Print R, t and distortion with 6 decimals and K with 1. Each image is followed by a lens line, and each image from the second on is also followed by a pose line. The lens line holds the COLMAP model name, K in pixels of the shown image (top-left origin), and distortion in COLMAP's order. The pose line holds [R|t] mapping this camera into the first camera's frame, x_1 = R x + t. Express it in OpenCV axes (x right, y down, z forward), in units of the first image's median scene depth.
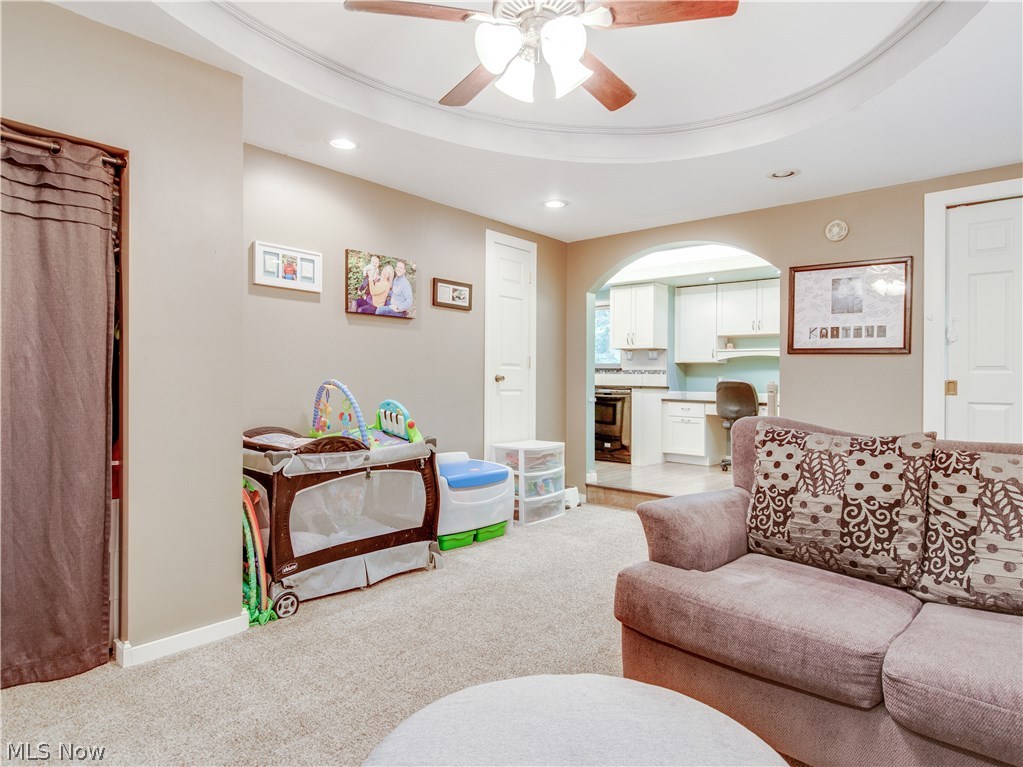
lens RADIAL K [[594.0, 0, 509.2], [0, 594.0, 377.4], [0, 0, 1]] dist [0.003467, -0.000847]
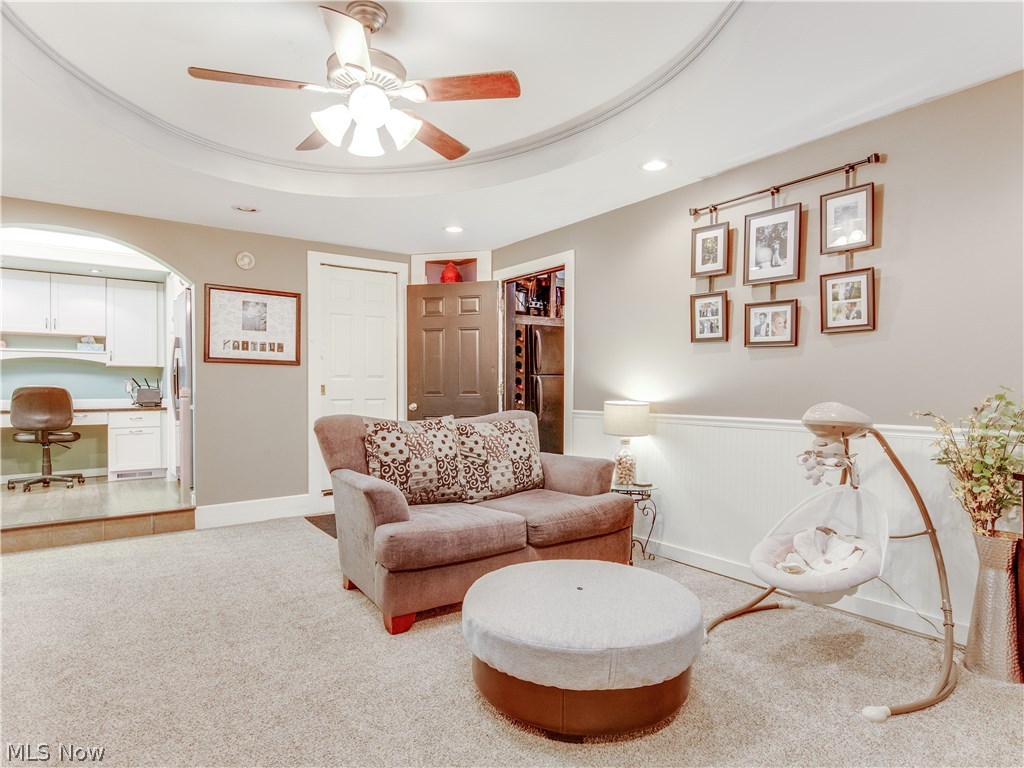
lens RADIAL K [[594.5, 0, 509.9], [0, 594.5, 391.7], [0, 0, 1]] dist [0.003467, -0.000847]
pose [[0.205378, -0.021038, 0.978457, -0.945244], [-0.001684, 0.999760, 0.021849, -0.018200], [-0.978681, -0.006135, 0.205293, 0.420866]]
